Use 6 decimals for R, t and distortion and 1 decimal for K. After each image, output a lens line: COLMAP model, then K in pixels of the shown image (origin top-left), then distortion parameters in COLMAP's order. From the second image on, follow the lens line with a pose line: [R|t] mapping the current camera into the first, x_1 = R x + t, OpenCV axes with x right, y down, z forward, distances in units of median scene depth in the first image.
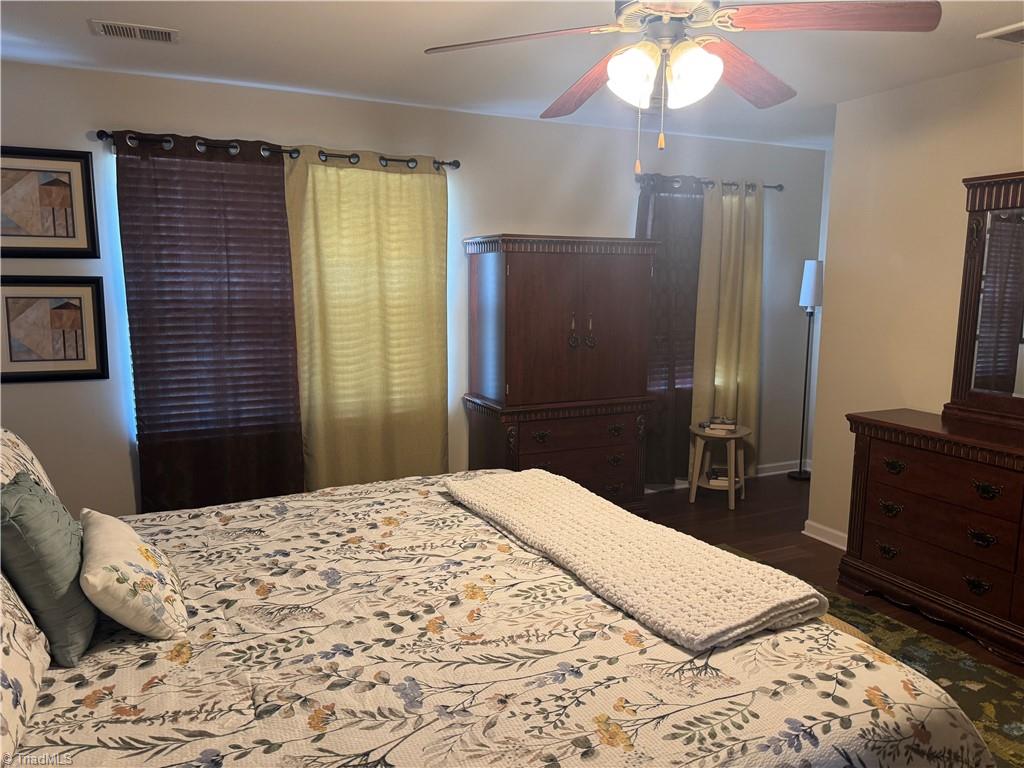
lens RADIAL K [[726.2, 0, 512.3], [0, 726.2, 386.1], [0, 0, 1]] dist [0.067031, -0.086394]
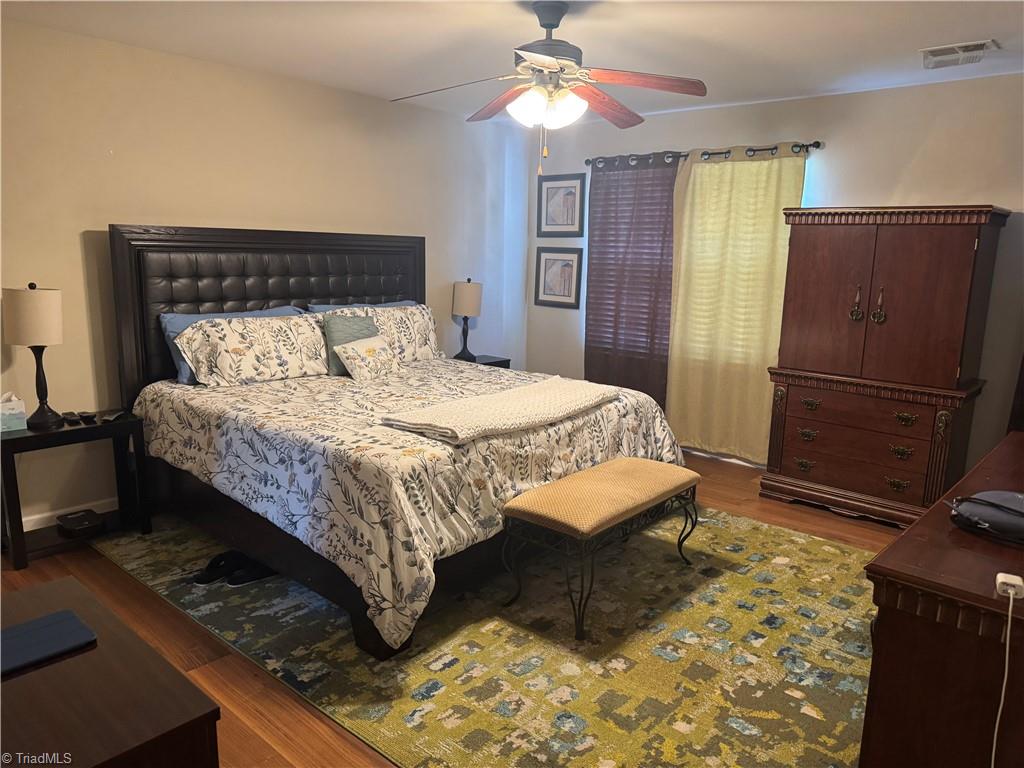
lens RADIAL K [[726.2, 0, 509.5], [0, 726.2, 385.6], [0, 0, 1]] dist [0.067031, -0.086394]
pose [[0.376370, 0.175239, -0.909745, 0.891725], [-0.157348, 0.979774, 0.123632, -0.018566], [0.913010, 0.096615, 0.396331, 0.206316]]
